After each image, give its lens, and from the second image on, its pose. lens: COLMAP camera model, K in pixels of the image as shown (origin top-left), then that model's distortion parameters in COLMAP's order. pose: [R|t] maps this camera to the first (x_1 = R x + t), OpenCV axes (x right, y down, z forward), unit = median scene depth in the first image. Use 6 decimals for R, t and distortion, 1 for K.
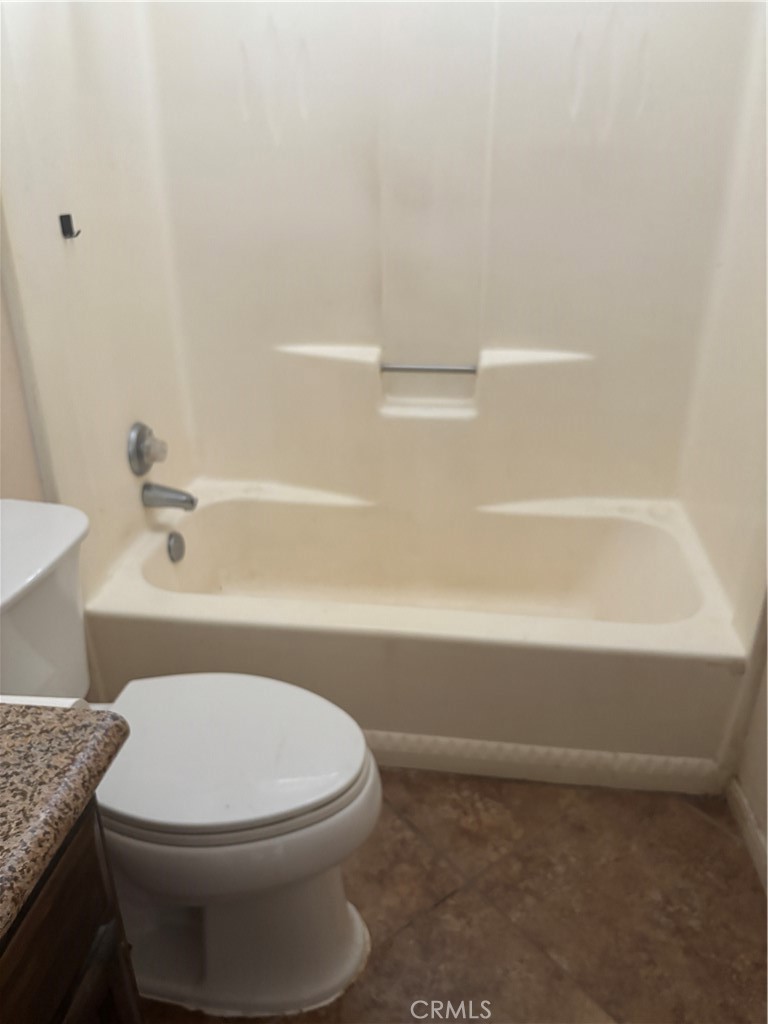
lens RADIAL K [[808.7, 0, 384.0], [0, 808.7, 512.0], [0, 0, 1]] dist [0.003161, -0.000494]
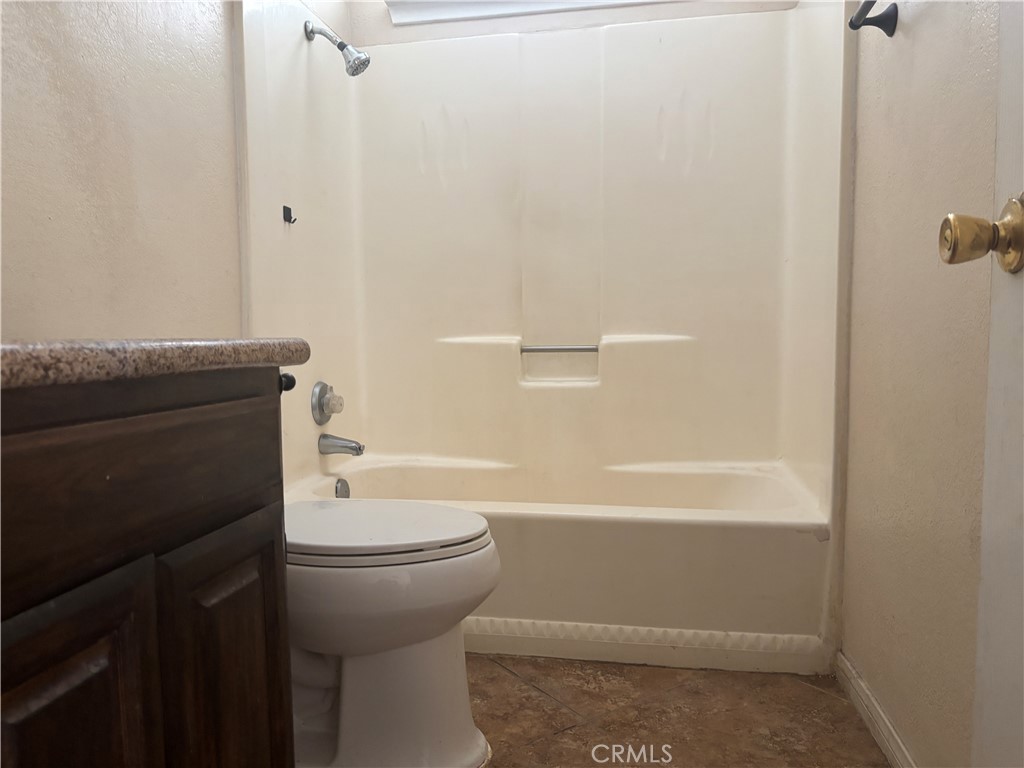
lens RADIAL K [[775.6, 0, 512.0], [0, 775.6, 384.0], [0, 0, 1]] dist [0.052862, -0.078224]
pose [[0.998851, 0.000082, -0.047917, 0.048864], [-0.016726, 0.937697, -0.347051, 0.357699], [0.044903, 0.347454, 0.936621, -0.113378]]
